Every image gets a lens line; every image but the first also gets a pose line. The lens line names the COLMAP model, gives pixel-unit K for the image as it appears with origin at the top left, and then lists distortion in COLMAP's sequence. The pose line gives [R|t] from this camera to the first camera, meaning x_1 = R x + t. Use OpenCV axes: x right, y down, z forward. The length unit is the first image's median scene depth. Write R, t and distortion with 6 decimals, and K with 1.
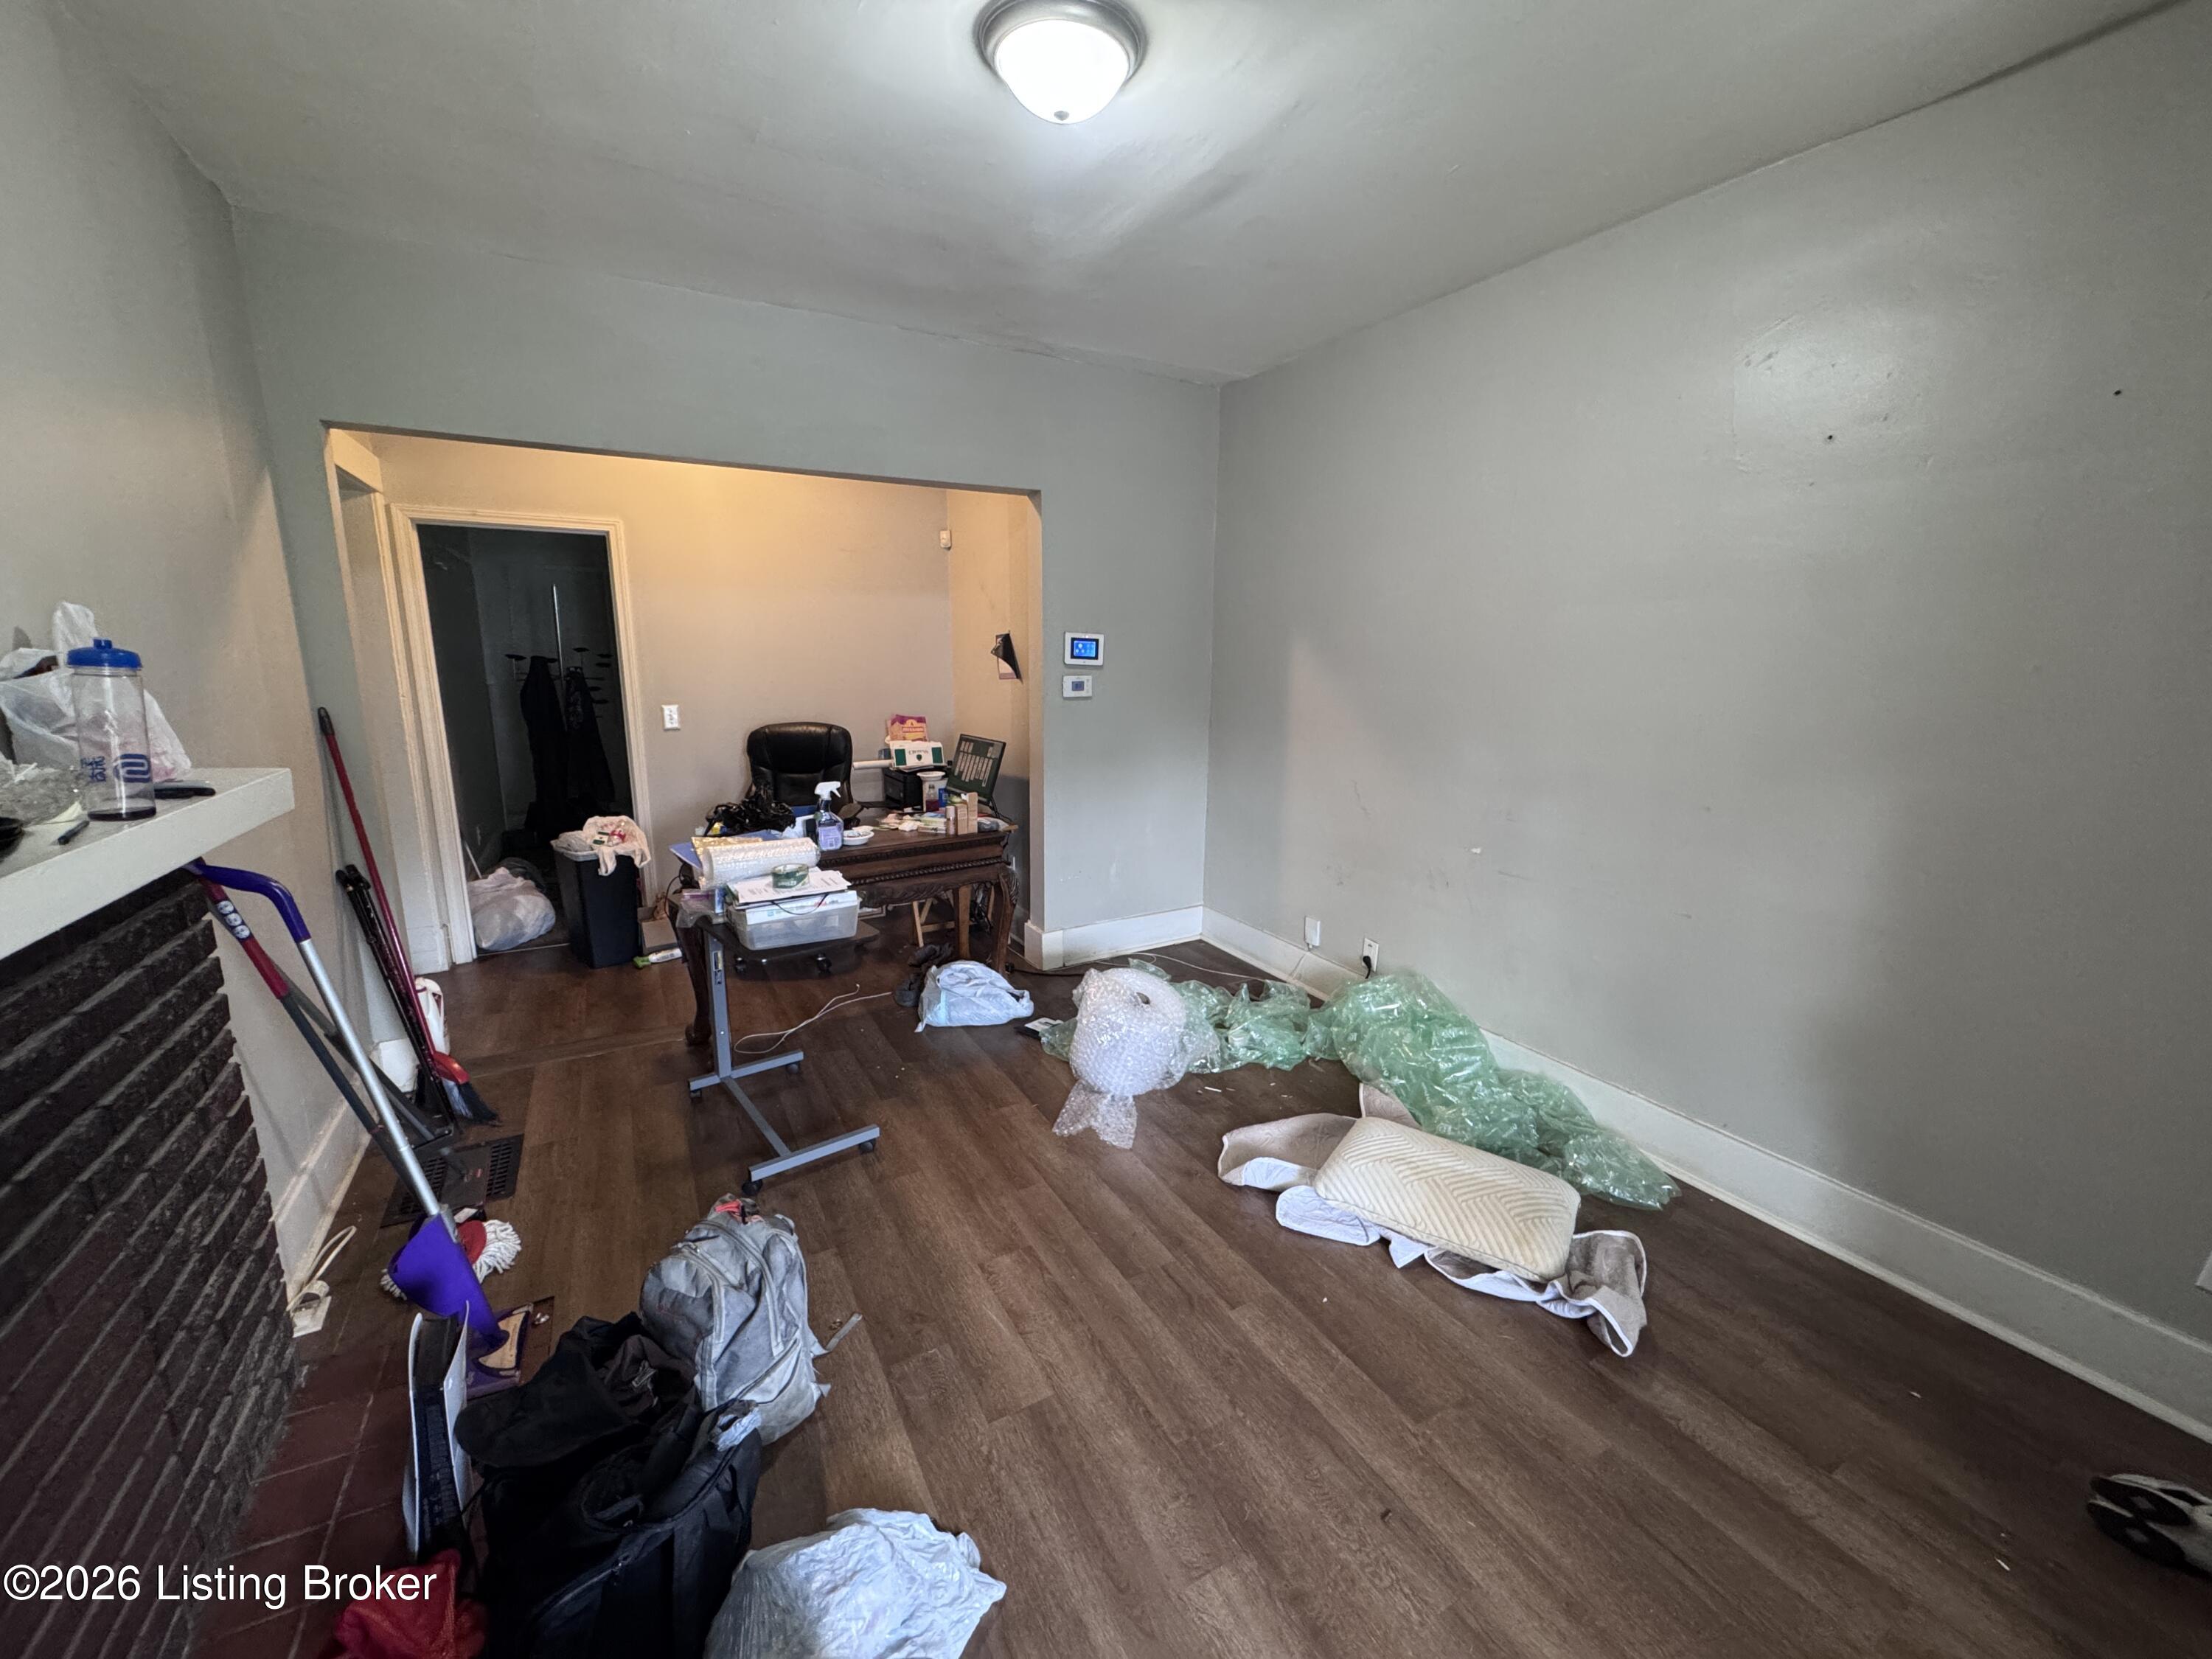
lens RADIAL K [[894.2, 0, 1106.2], [0, 894.2, 828.4], [0, 0, 1]] dist [0.006296, 0.000327]
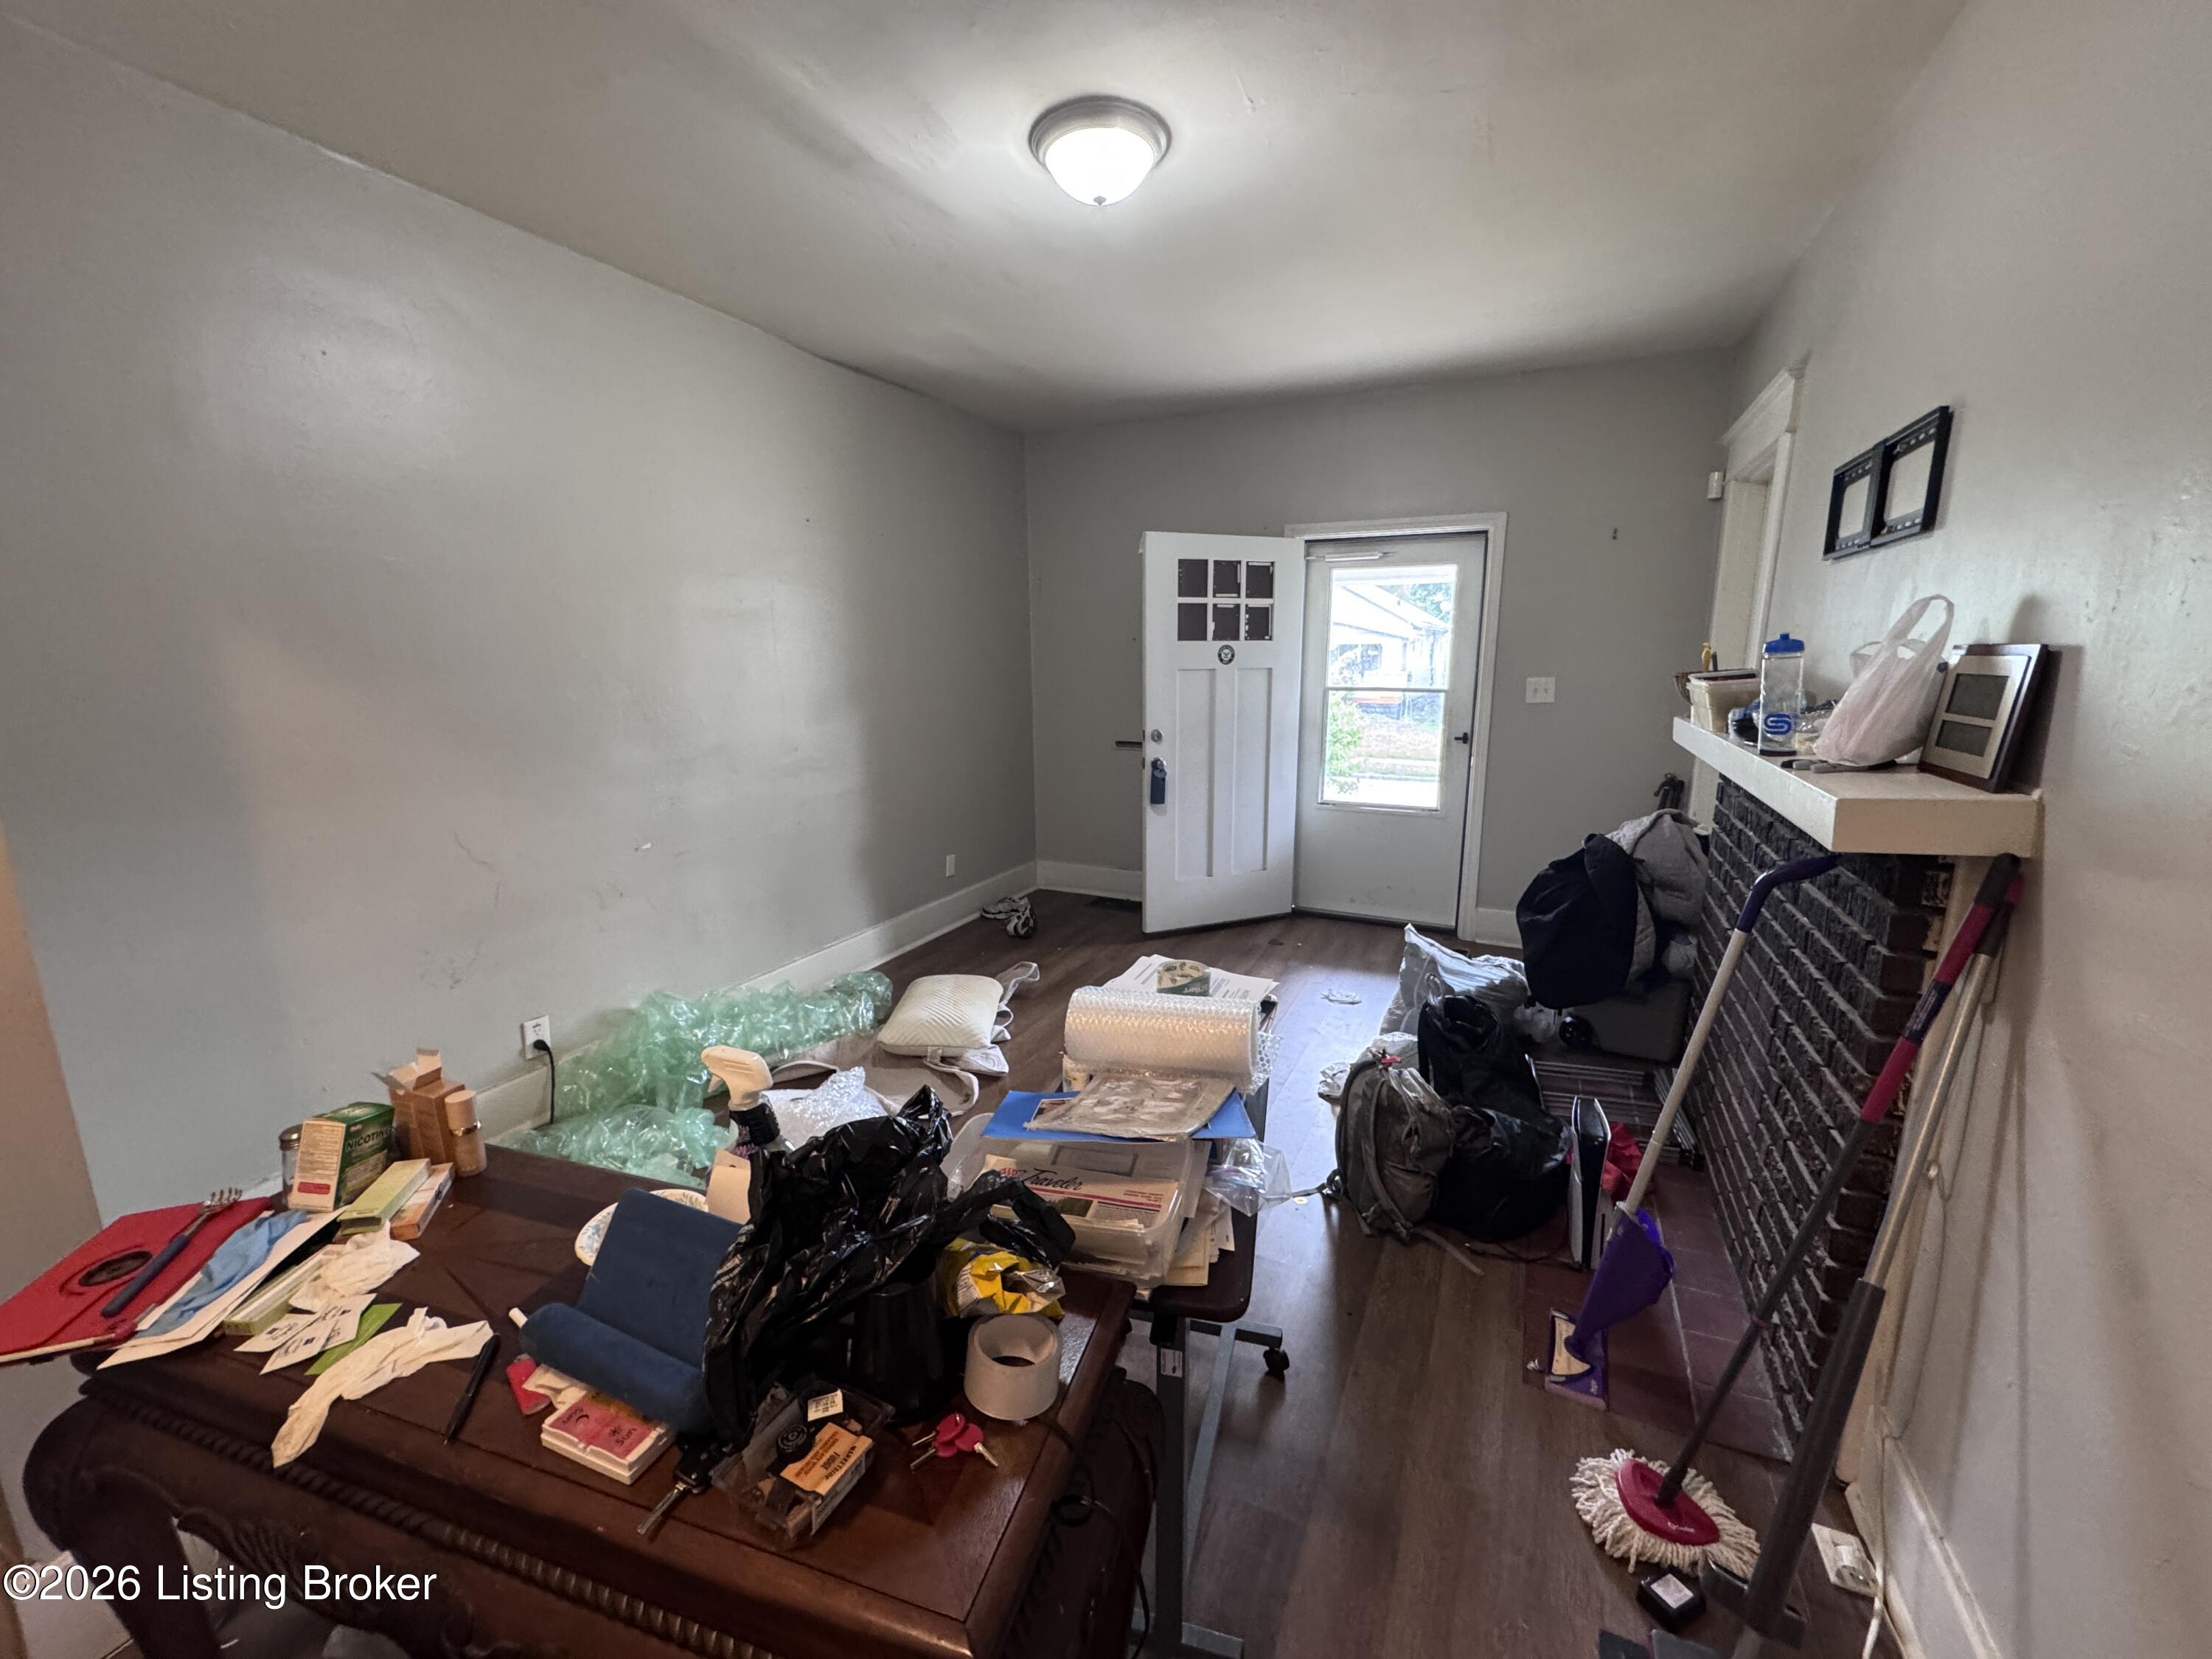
lens RADIAL K [[894.2, 0, 1101.4], [0, 894.2, 822.1], [0, 0, 1]] dist [0.006296, 0.000327]
pose [[-0.571311, -0.163772, 0.804228, -0.902564], [0.158819, 0.939307, 0.304102, -0.300359], [-0.805220, 0.301464, -0.510627, 1.466460]]
